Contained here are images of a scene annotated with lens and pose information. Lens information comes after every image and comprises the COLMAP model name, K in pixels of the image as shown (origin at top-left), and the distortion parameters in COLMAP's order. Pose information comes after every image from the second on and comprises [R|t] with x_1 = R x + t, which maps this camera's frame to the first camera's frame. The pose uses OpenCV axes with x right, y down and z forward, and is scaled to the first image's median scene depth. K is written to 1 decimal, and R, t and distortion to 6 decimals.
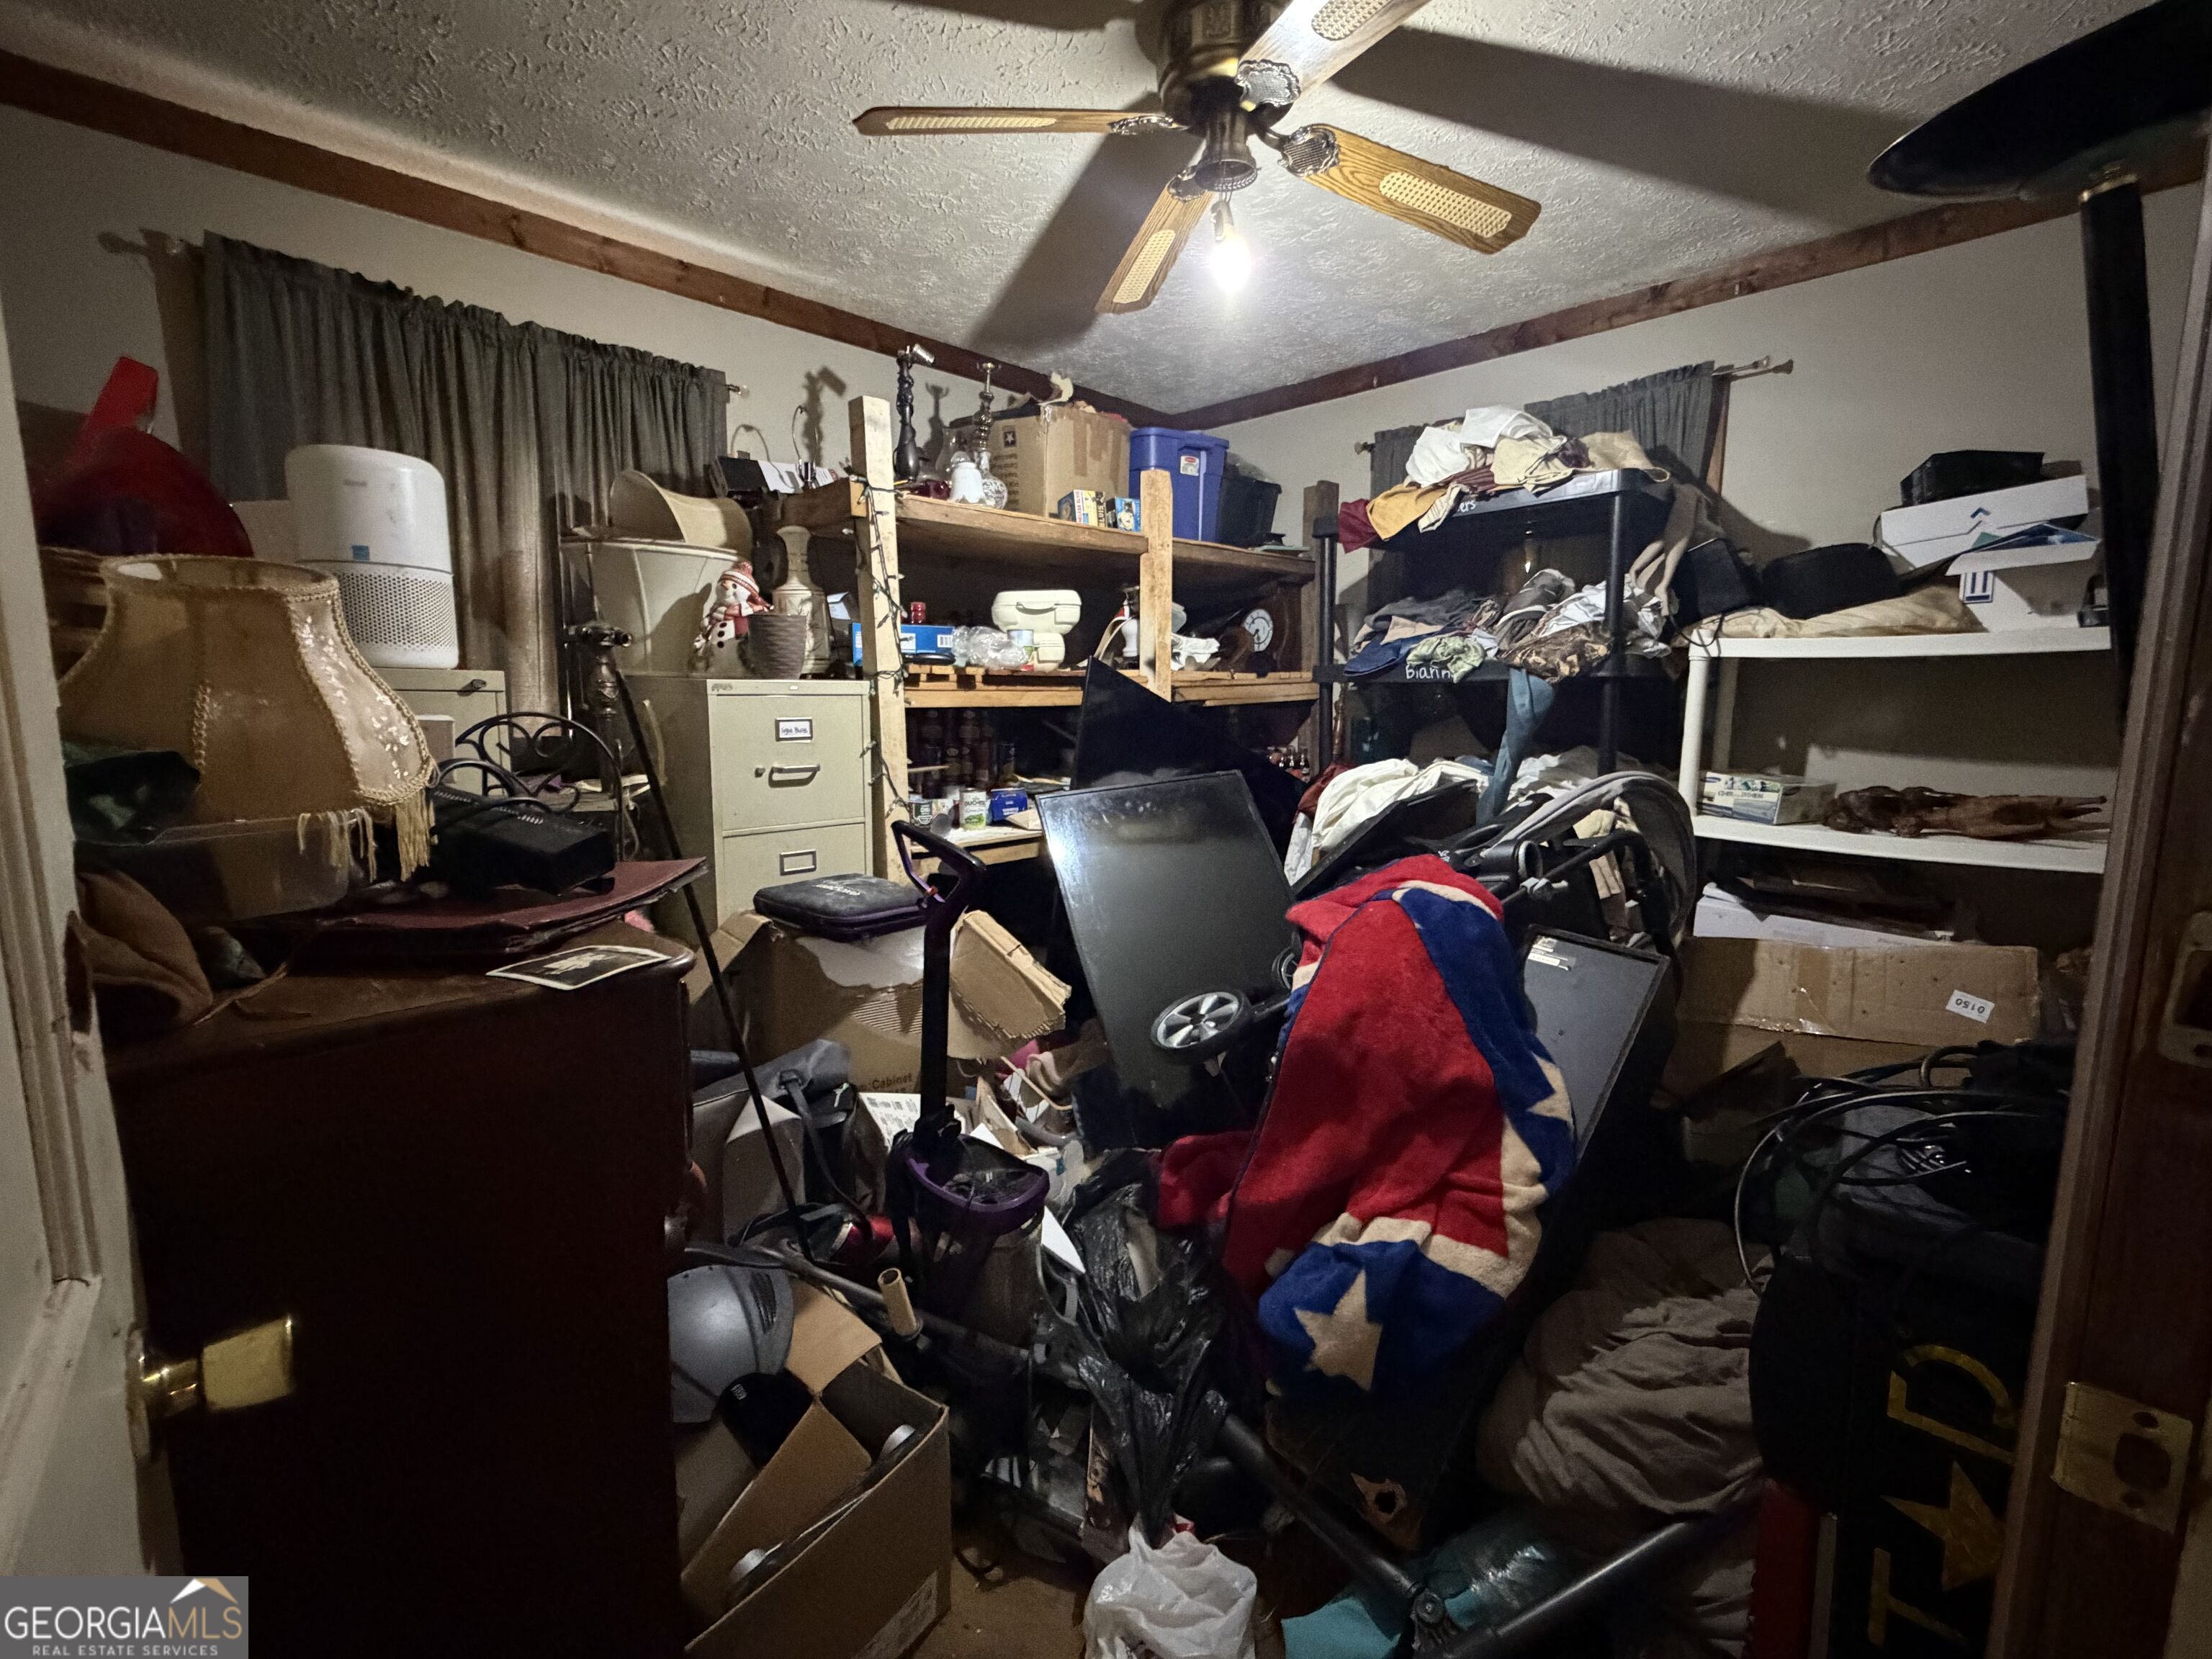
lens RADIAL K [[947.6, 0, 1111.8], [0, 947.6, 826.7], [0, 0, 1]] dist [0.000443, -0.000116]
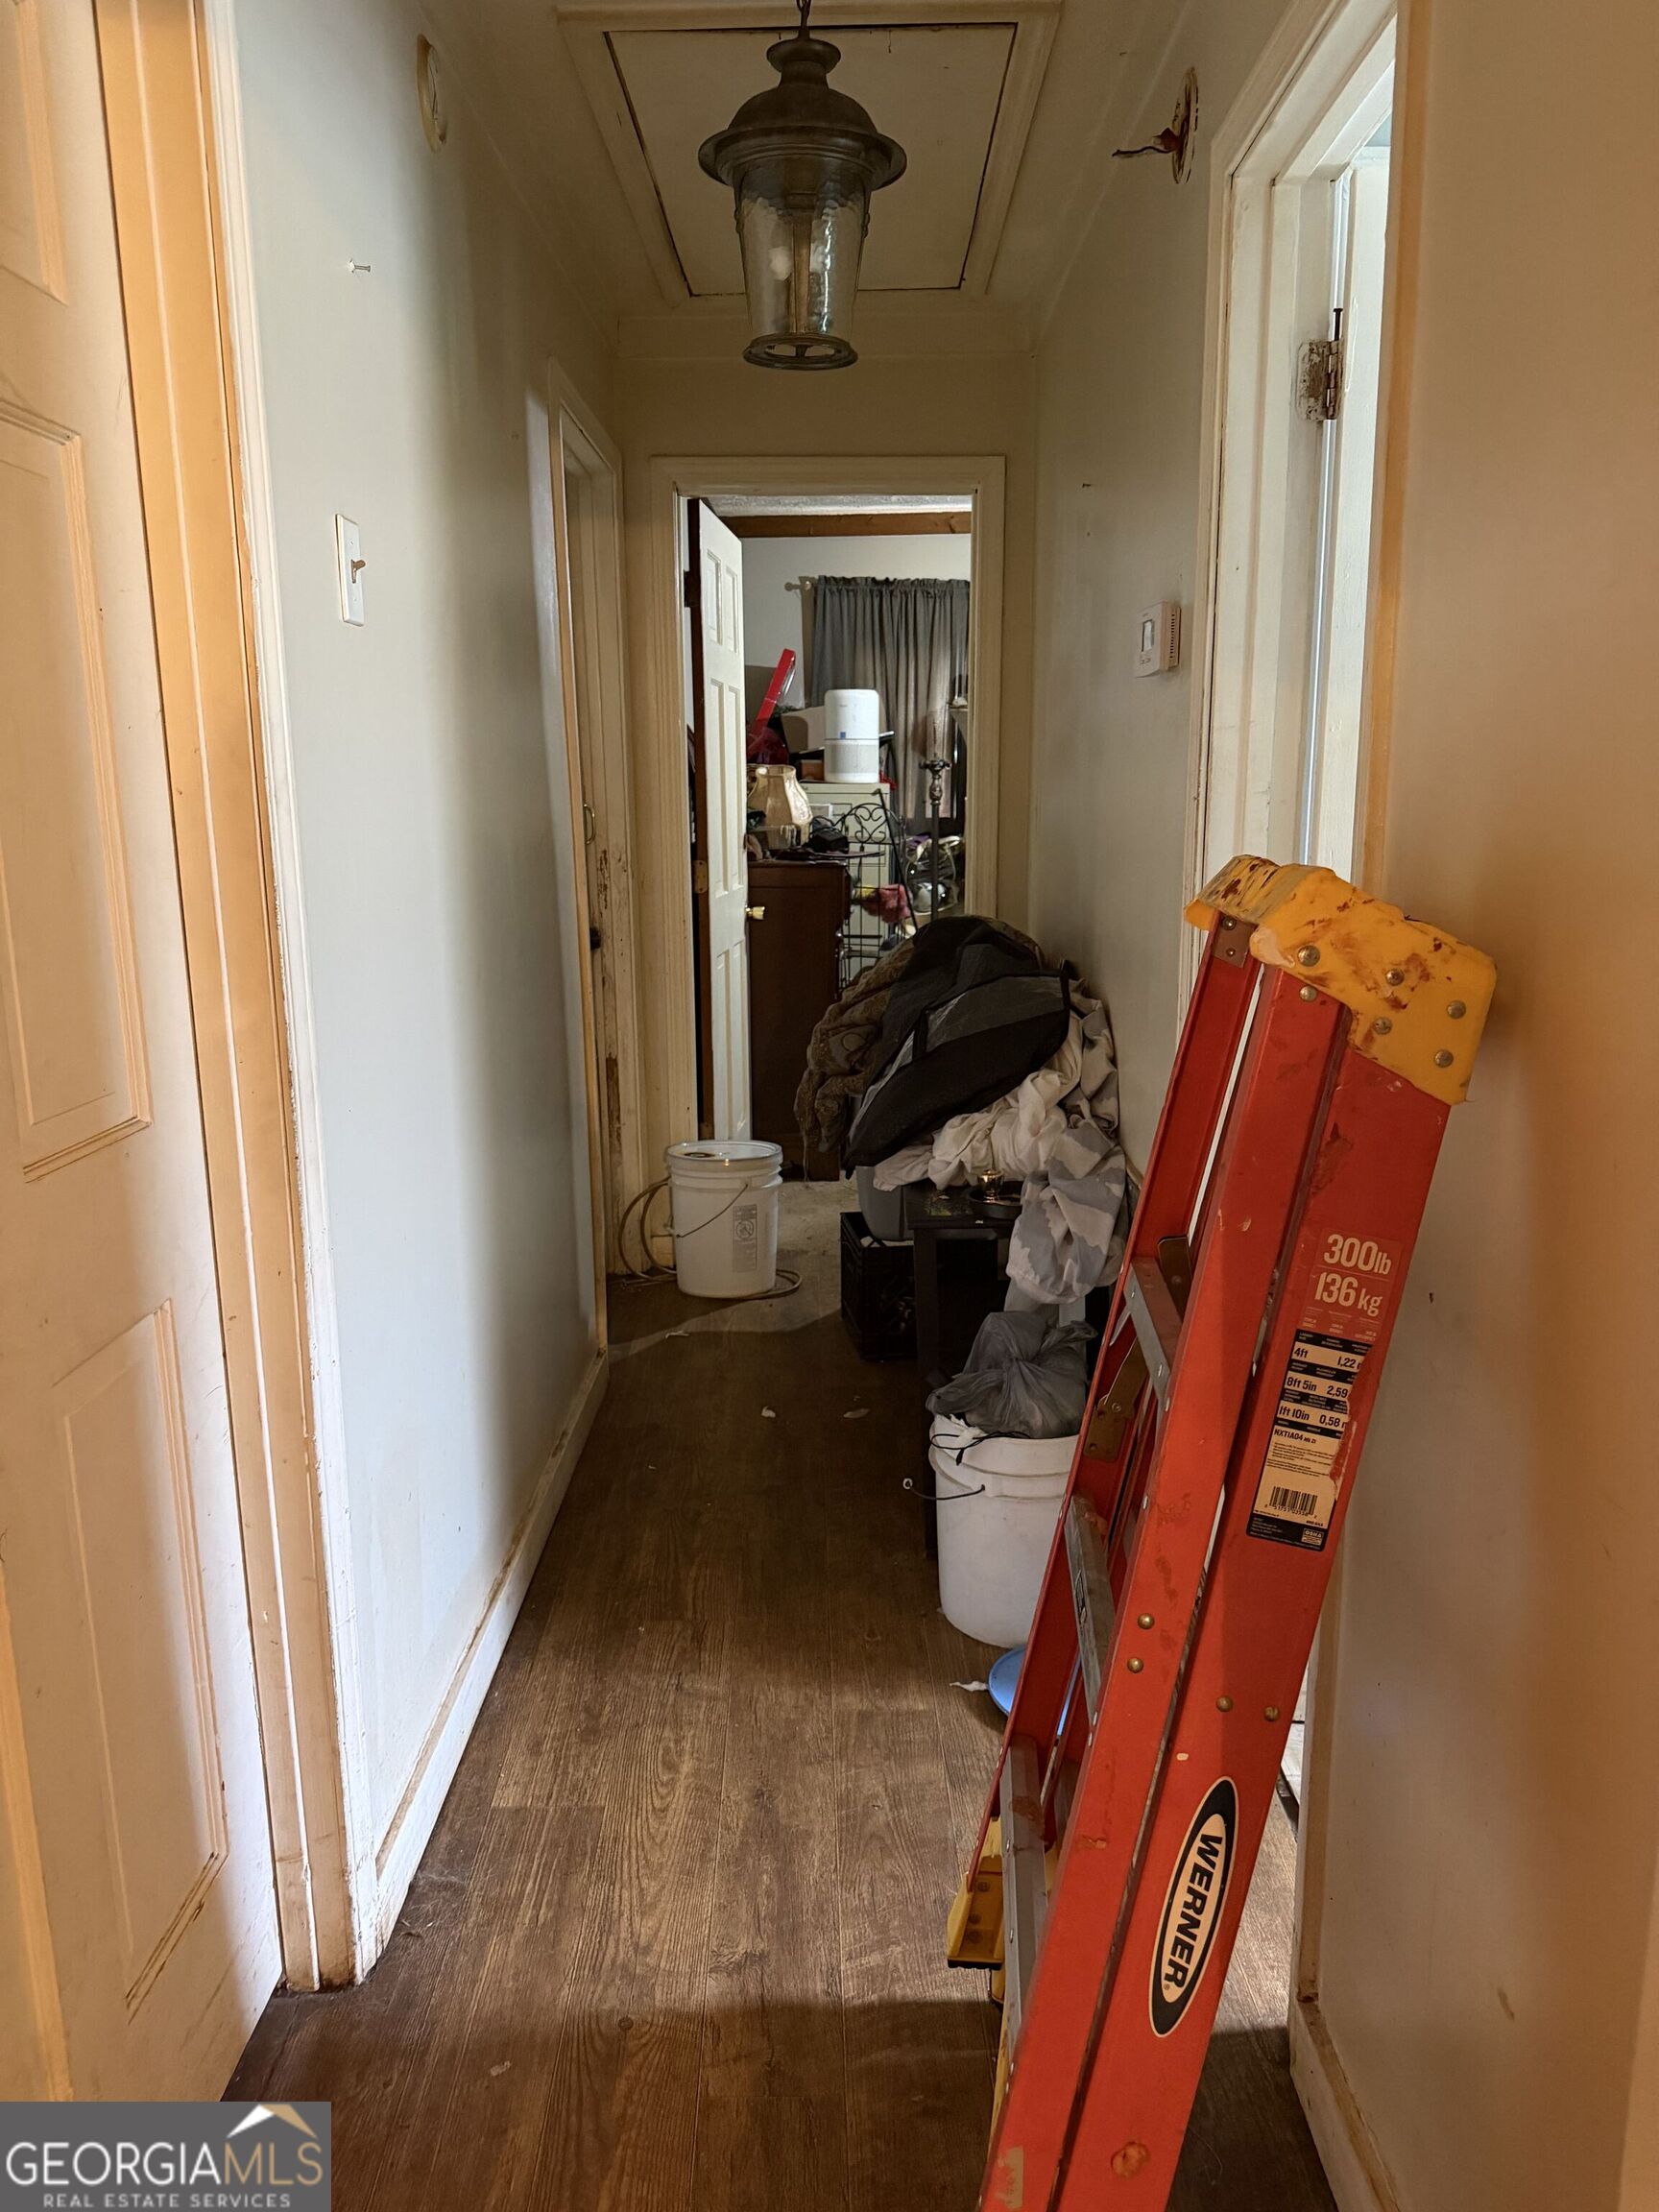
lens RADIAL K [[1531.5, 0, 829.5], [0, 1531.5, 1106.0], [0, 0, 1]] dist [0.153811, -0.233154]
pose [[0.695792, 0.140474, -0.704373, 4.904625], [-0.090071, 0.990011, 0.108465, 0.518753], [0.712573, -0.012025, 0.701495, -4.212766]]
